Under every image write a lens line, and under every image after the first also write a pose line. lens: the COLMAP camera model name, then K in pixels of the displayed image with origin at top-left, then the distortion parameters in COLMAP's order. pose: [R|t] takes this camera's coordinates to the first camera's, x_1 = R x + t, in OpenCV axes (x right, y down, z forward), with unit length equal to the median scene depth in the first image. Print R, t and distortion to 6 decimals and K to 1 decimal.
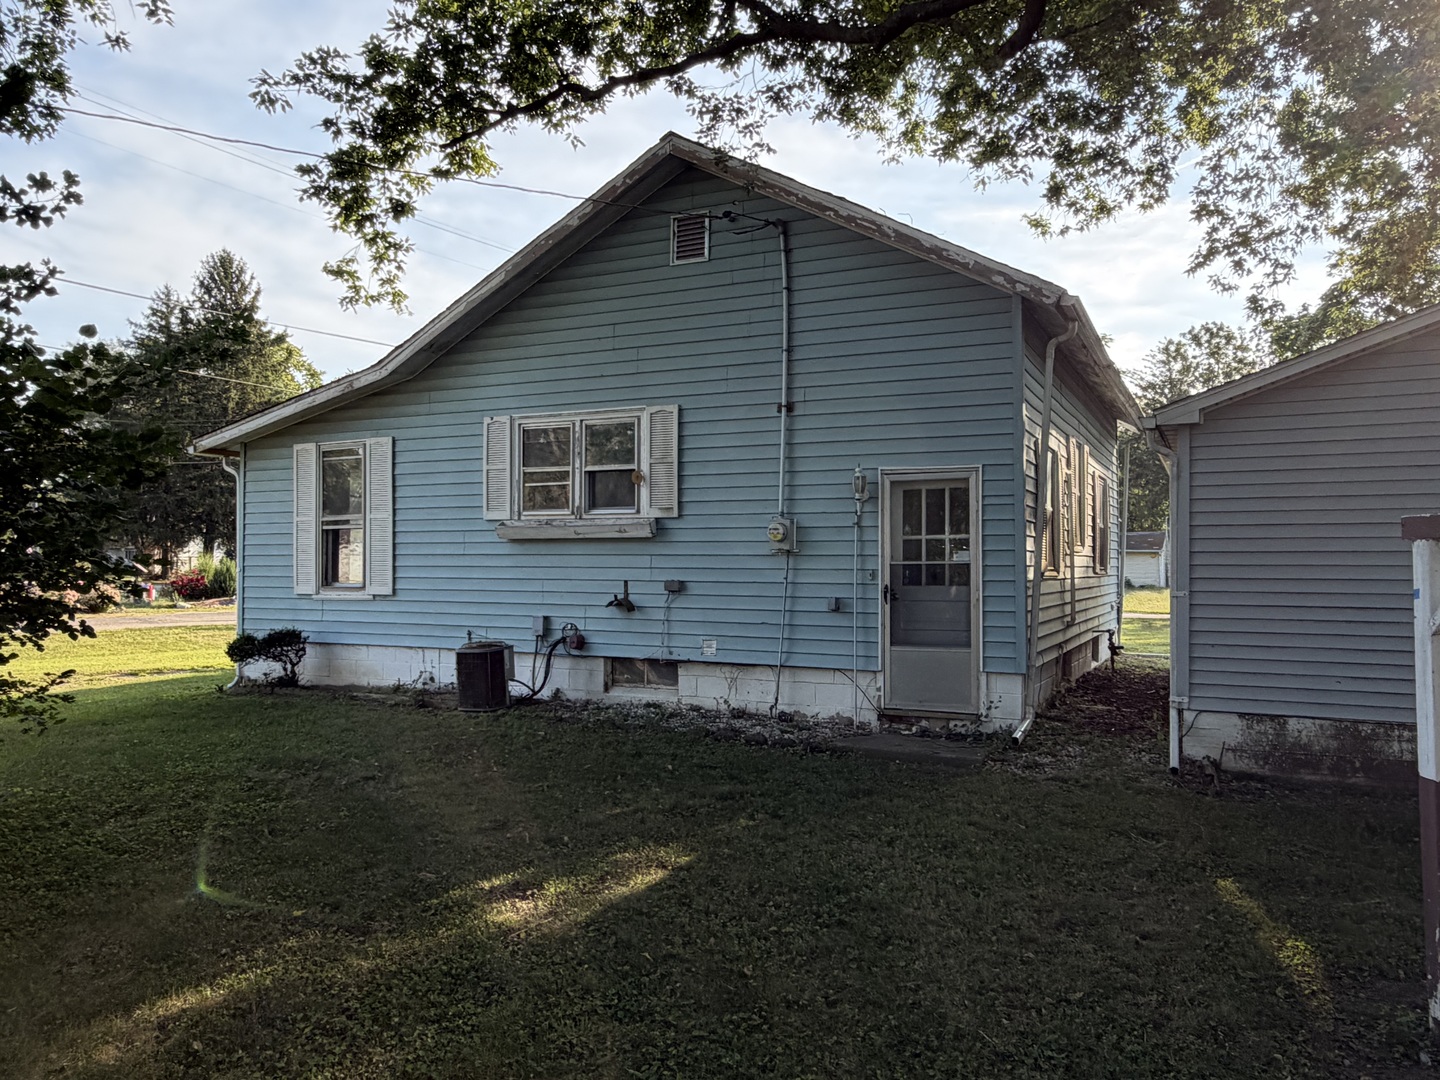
lens RADIAL K [[1036.6, 0, 726.2], [0, 1036.6, 543.8], [0, 0, 1]] dist [-0.011122, -0.004698]
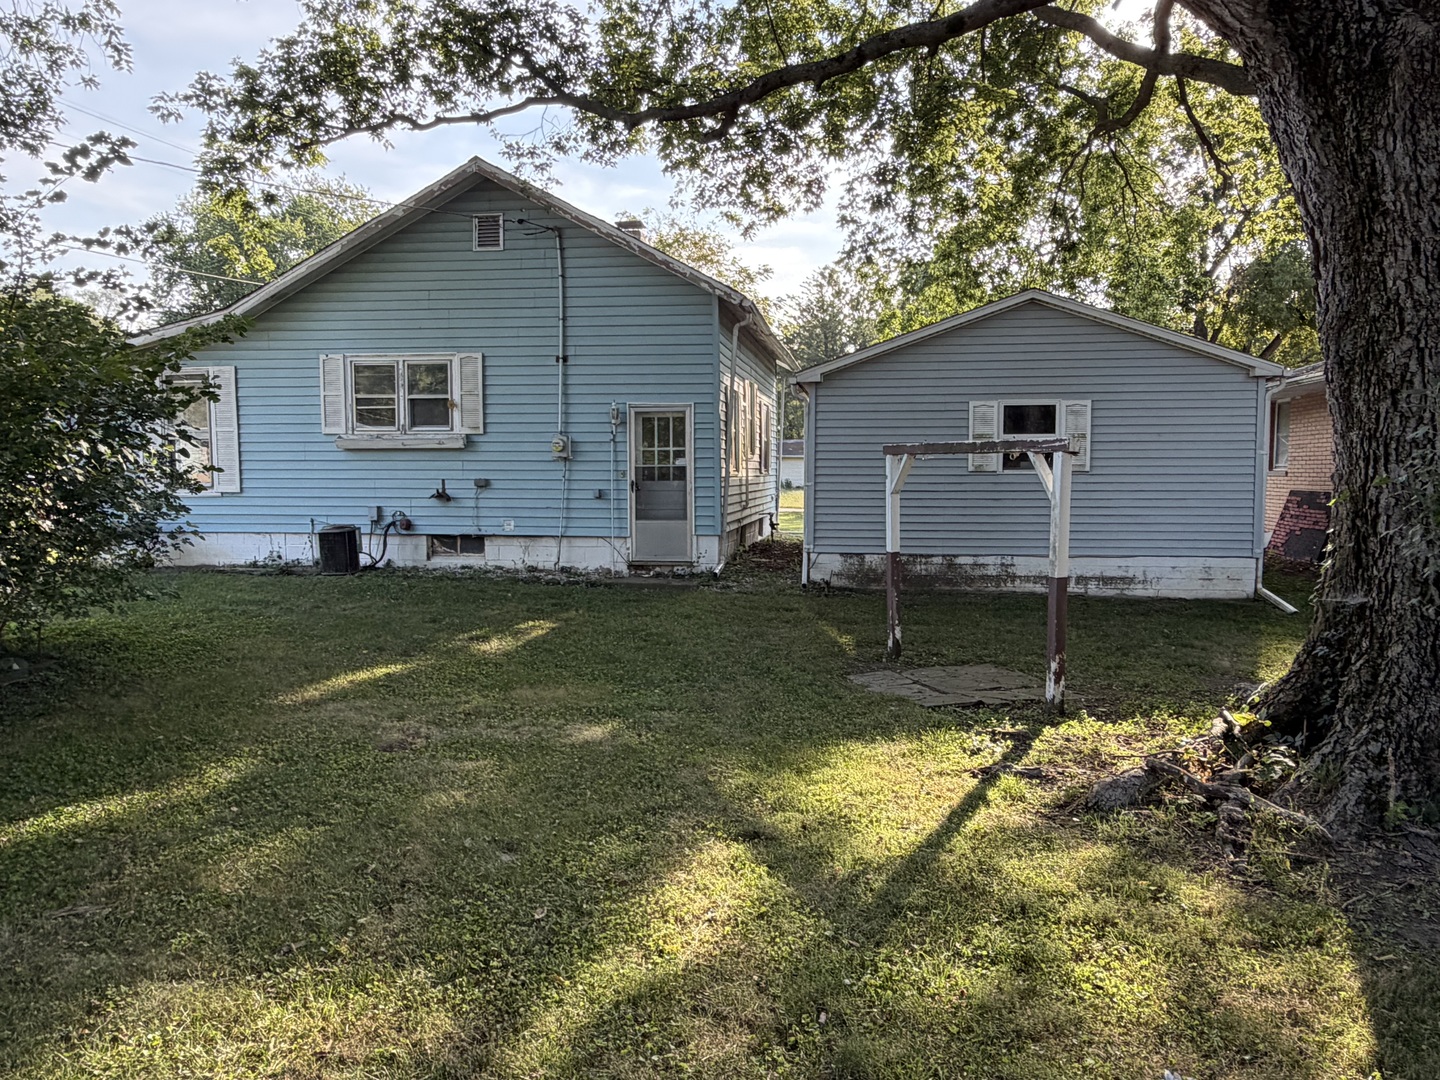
lens RADIAL K [[1036.6, 0, 770.8], [0, 1036.6, 562.0], [0, 0, 1]] dist [-0.011122, -0.004698]
pose [[0.946873, -0.024529, 0.320672, -0.138600], [-0.005488, 0.995710, 0.092370, 0.016645], [-0.321562, -0.089223, 0.942676, -0.492795]]
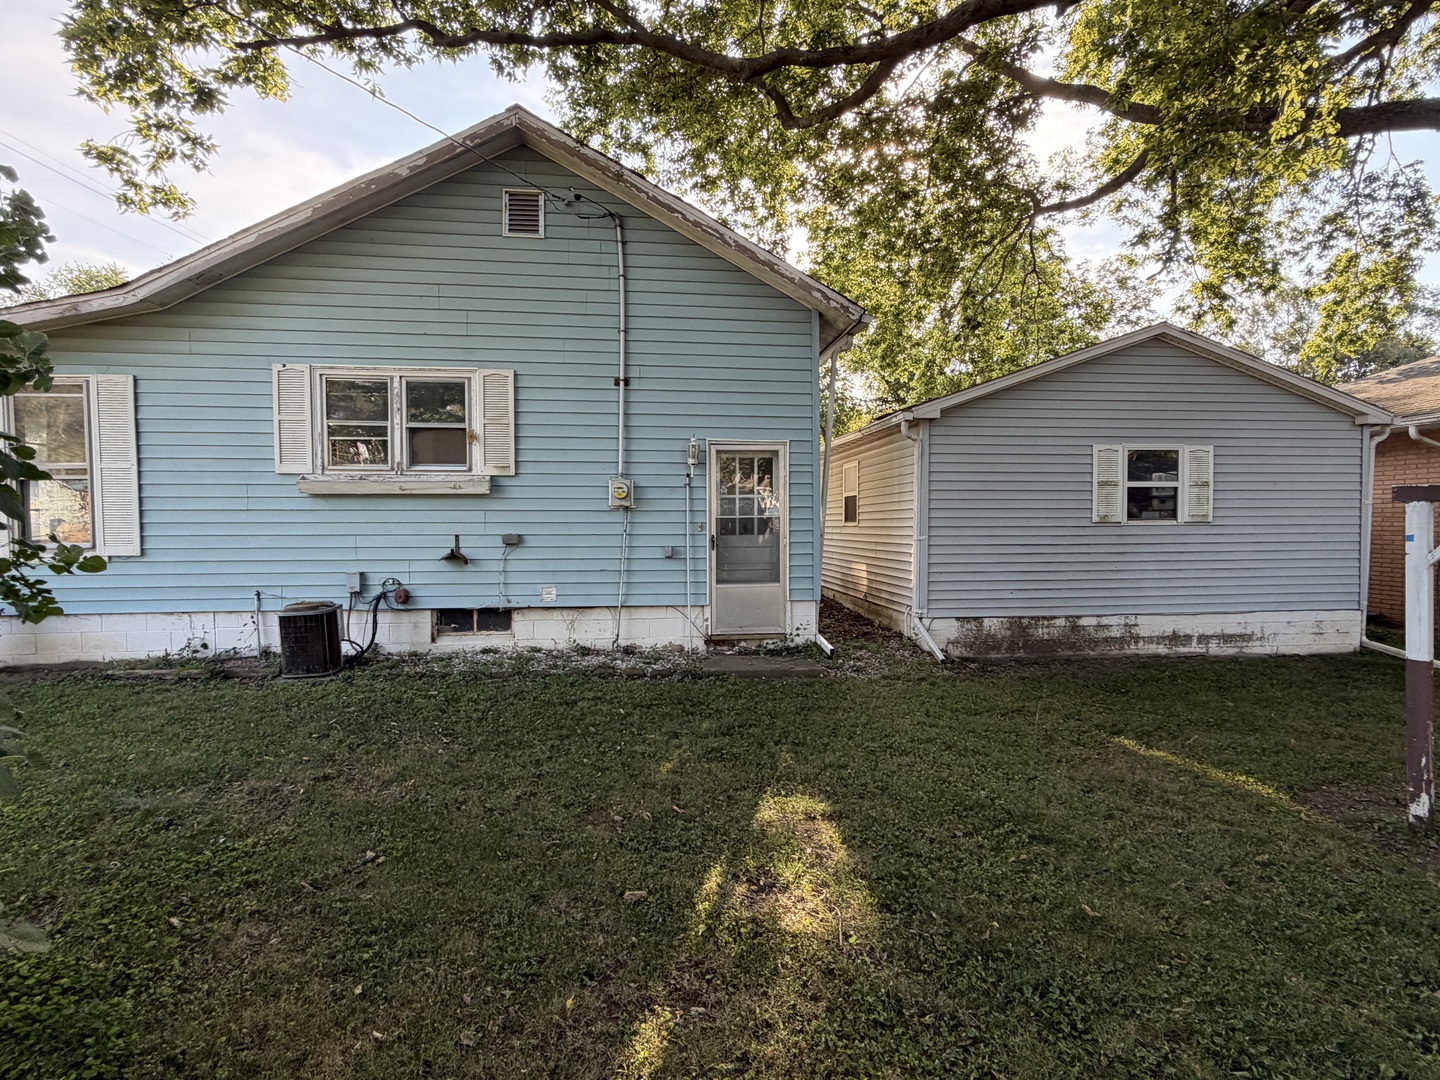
lens RADIAL K [[722.4, 0, 733.0], [0, 722.4, 544.1], [0, 0, 1]] dist [-0.004814, 0.003062]
pose [[0.844045, -0.023034, 0.535778, -0.271590], [-0.005483, 0.998654, 0.051571, 0.005887], [-0.536245, -0.046465, 0.842783, 0.253471]]
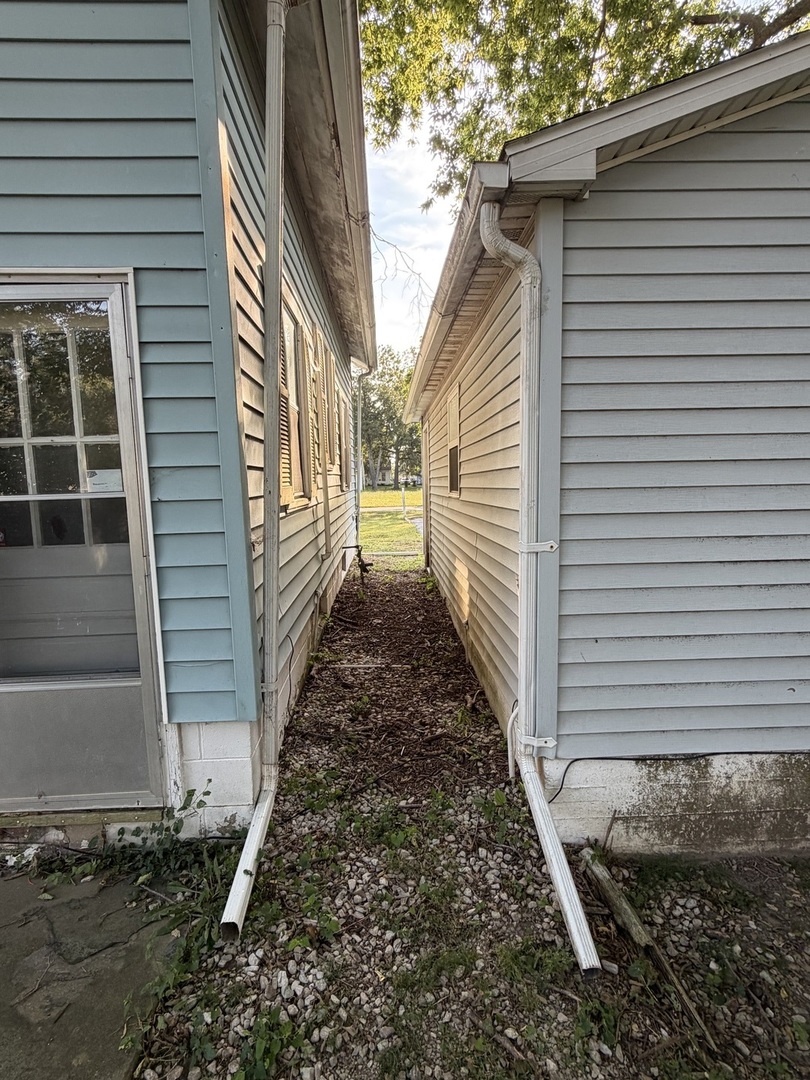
lens RADIAL K [[541.8, 0, 398.7], [0, 541.8, 545.4], [0, 0, 1]] dist [-0.004814, 0.003062]
pose [[0.888977, -0.074918, 0.451781, 0.216354], [0.013676, 0.990431, 0.137331, 0.008205], [-0.457747, -0.115905, 0.881495, 0.679356]]
